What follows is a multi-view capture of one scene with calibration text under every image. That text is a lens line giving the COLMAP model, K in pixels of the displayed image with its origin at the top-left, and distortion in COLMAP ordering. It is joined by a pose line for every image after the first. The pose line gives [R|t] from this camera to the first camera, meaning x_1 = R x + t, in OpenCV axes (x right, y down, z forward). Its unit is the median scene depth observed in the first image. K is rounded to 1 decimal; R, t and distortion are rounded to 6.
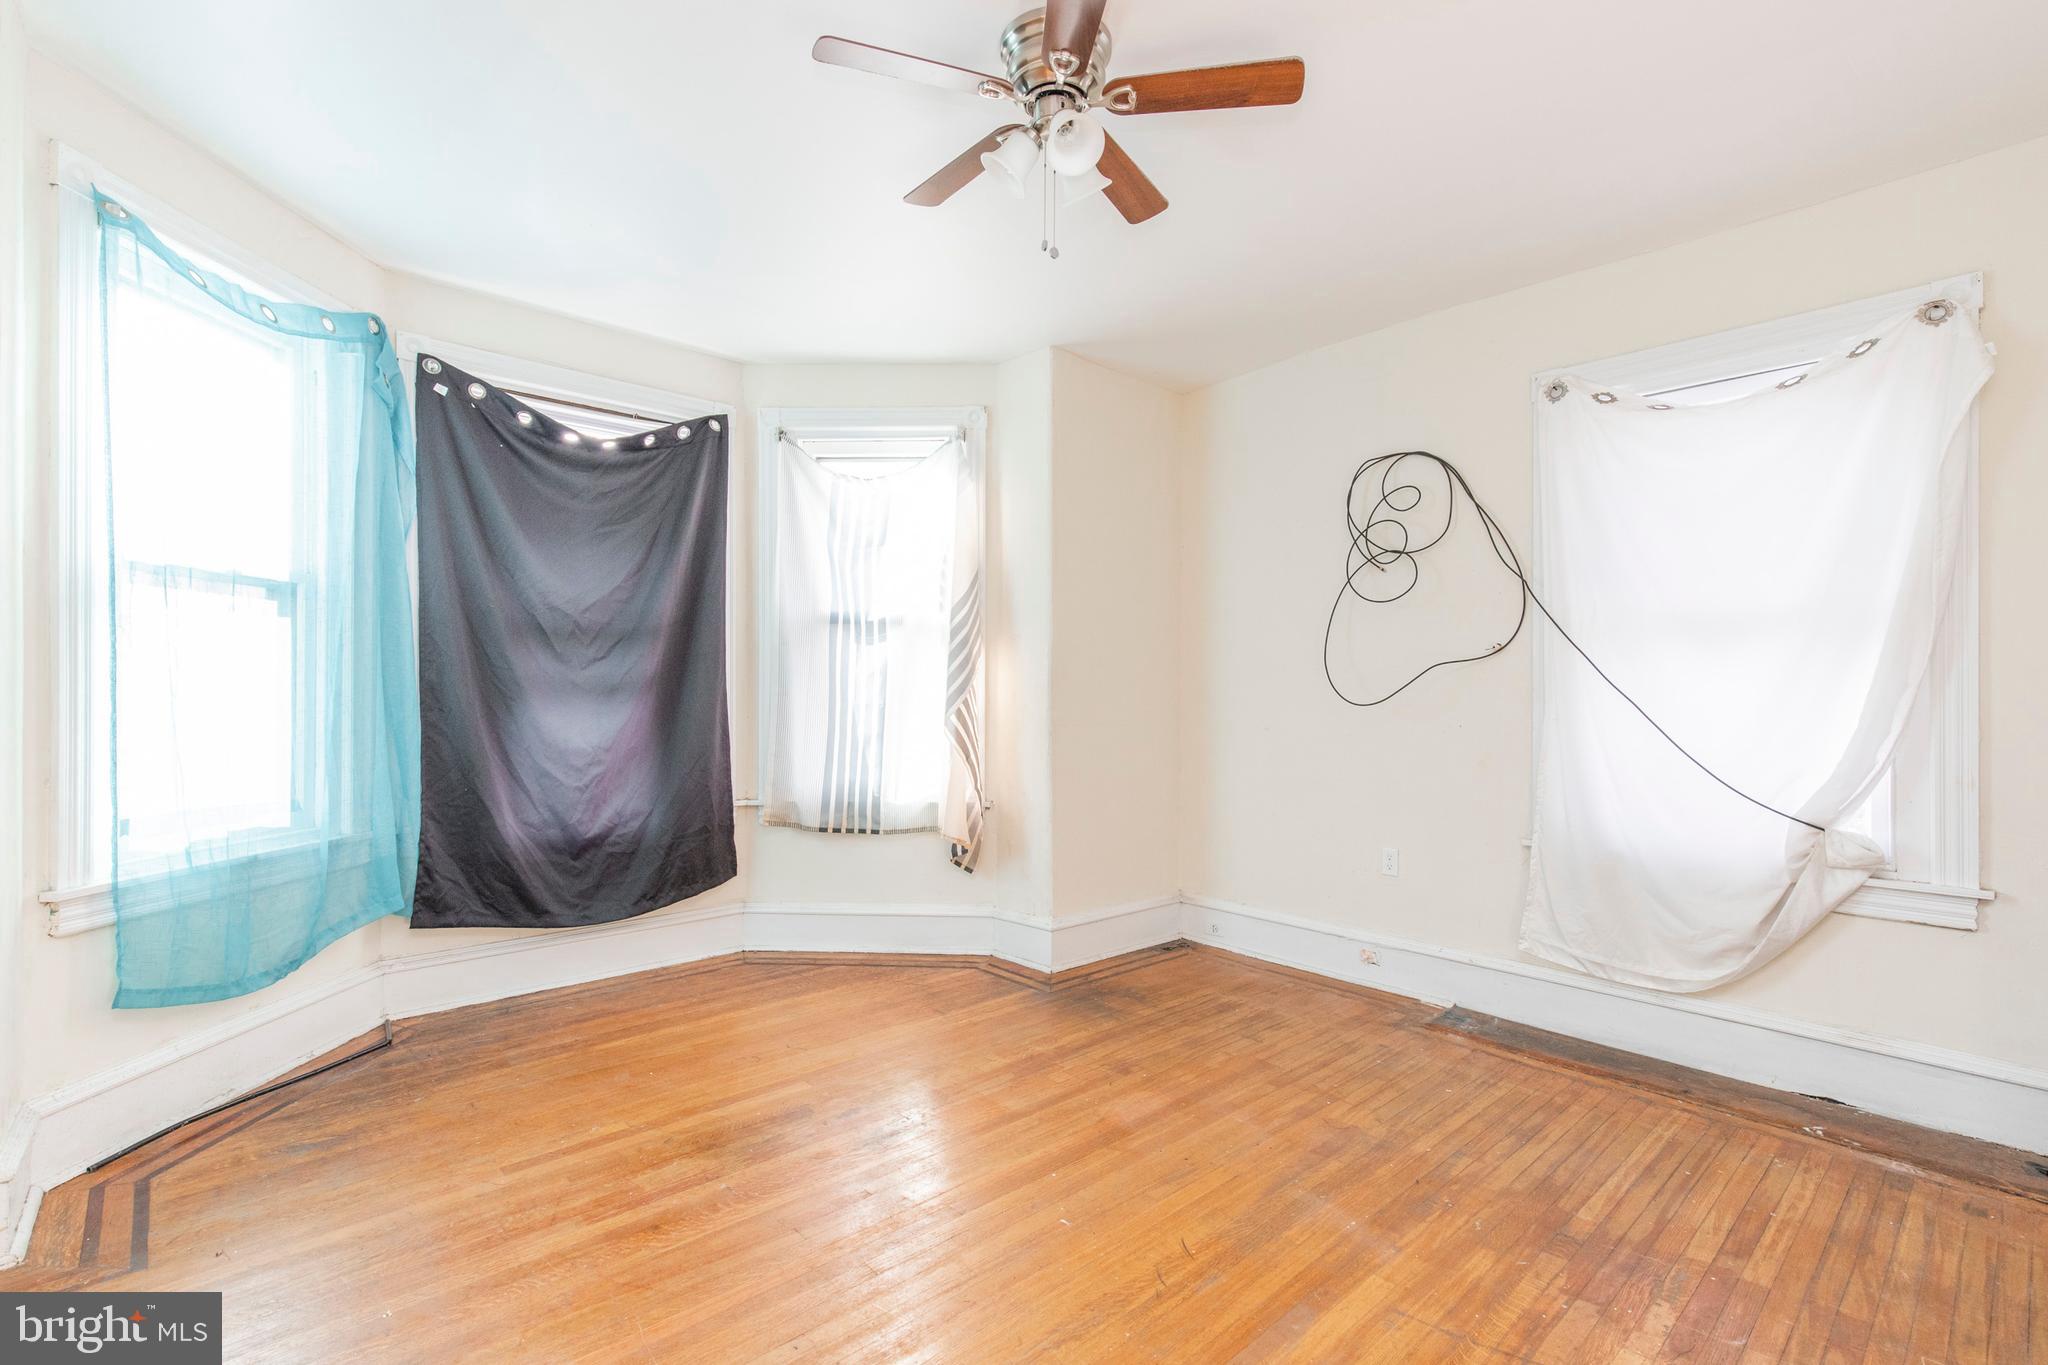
lens RADIAL K [[936.7, 0, 1034.8], [0, 936.7, 689.2], [0, 0, 1]] dist [0.007790, -0.002872]
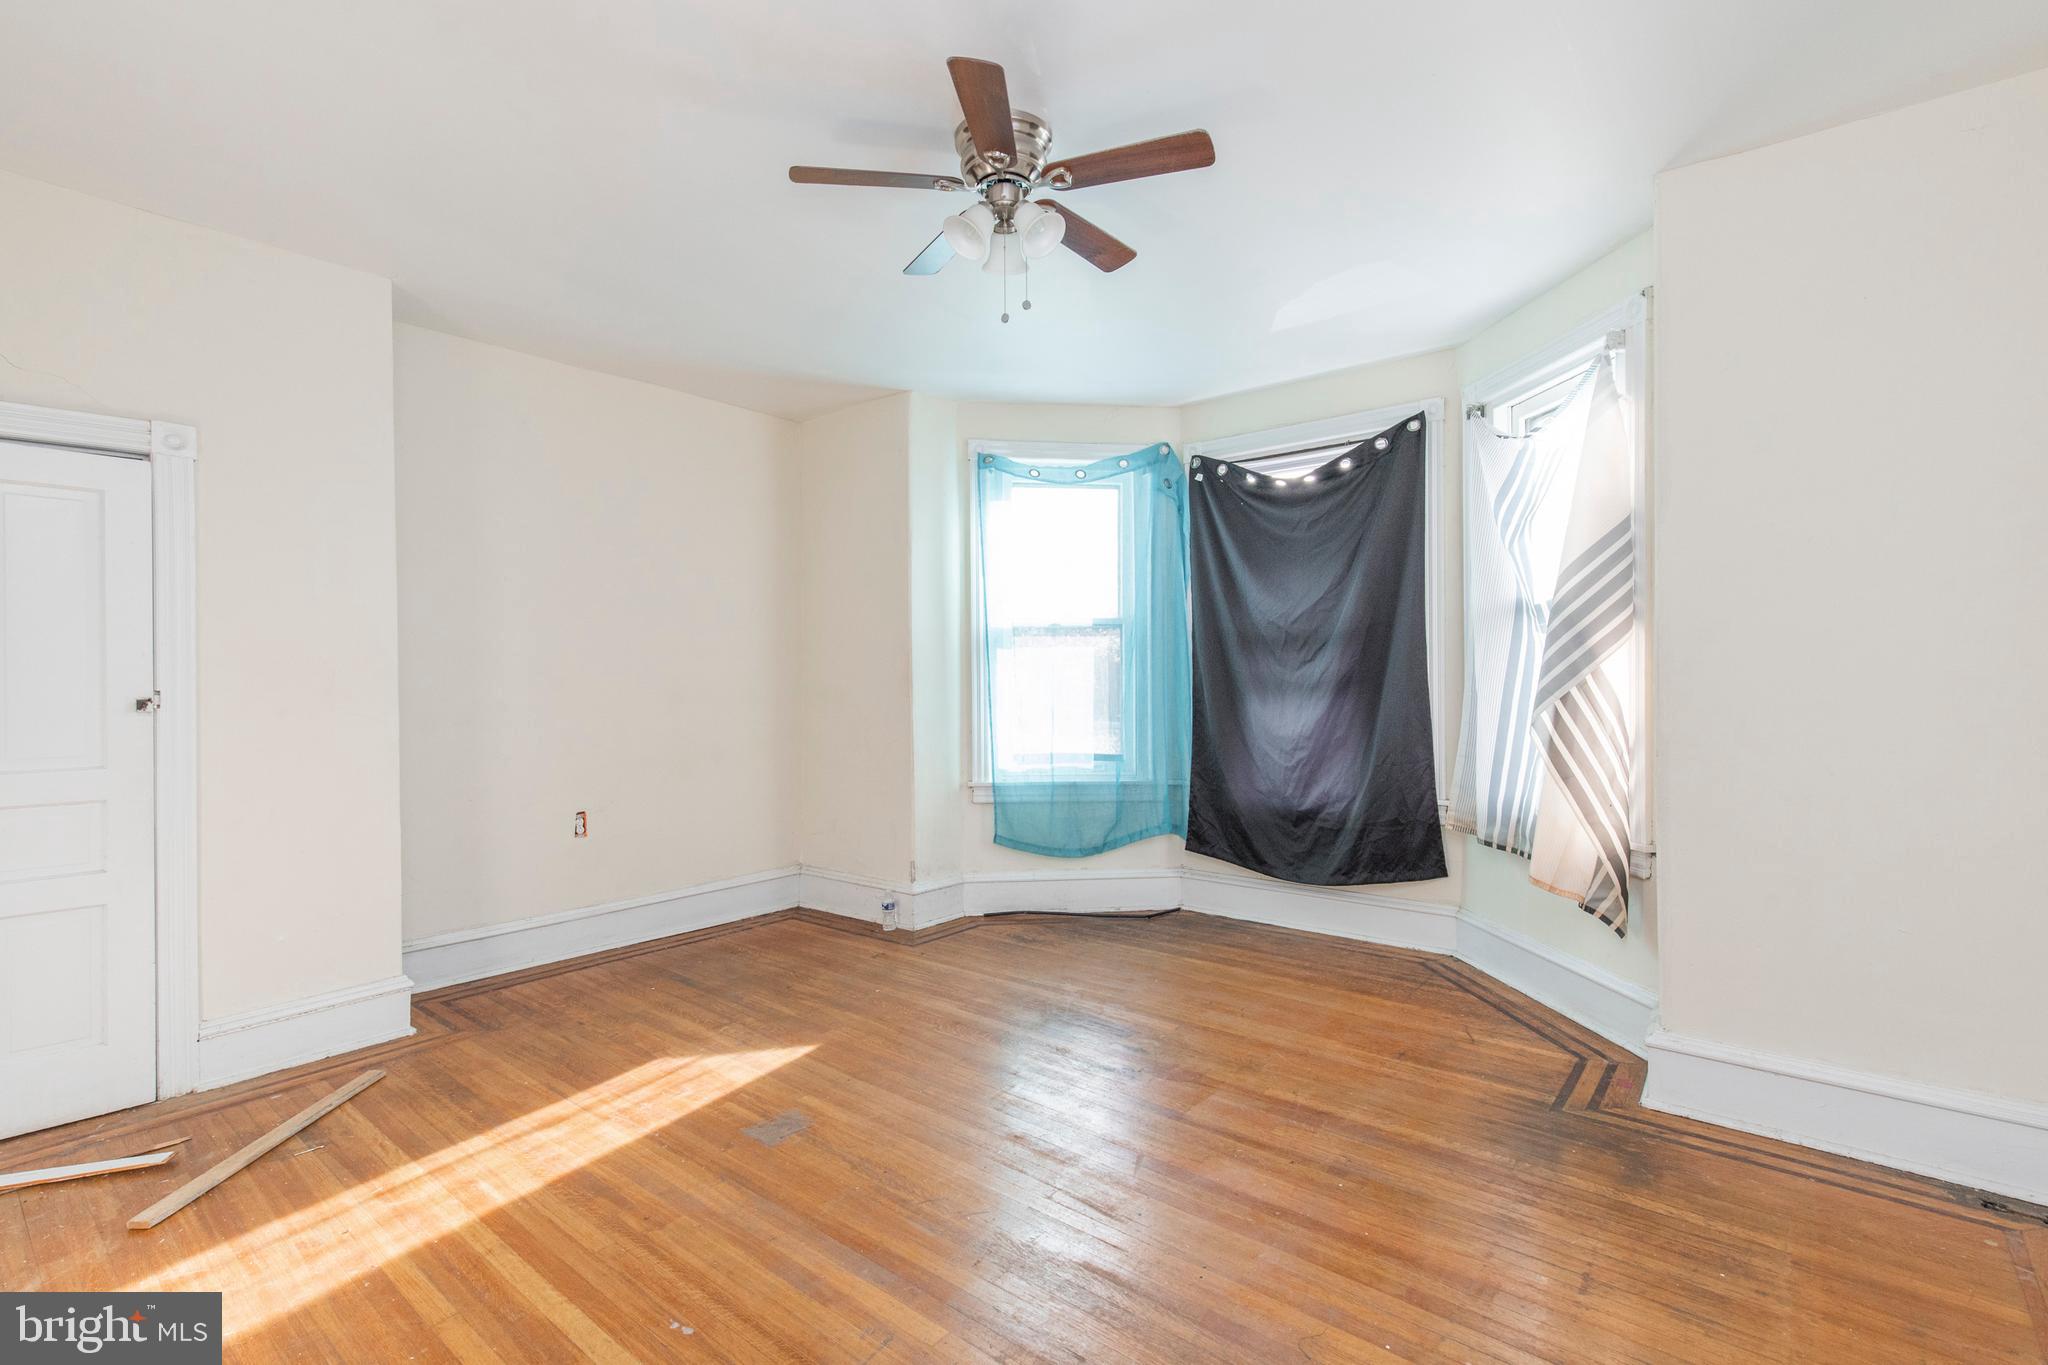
lens RADIAL K [[936.7, 0, 1034.8], [0, 936.7, 684.1], [0, 0, 1]] dist [0.007790, -0.002872]
pose [[0.132501, -0.000895, -0.991183, 0.669914], [0.010387, 0.999946, 0.000486, -0.007759], [0.991128, -0.010360, 0.132503, 0.503822]]
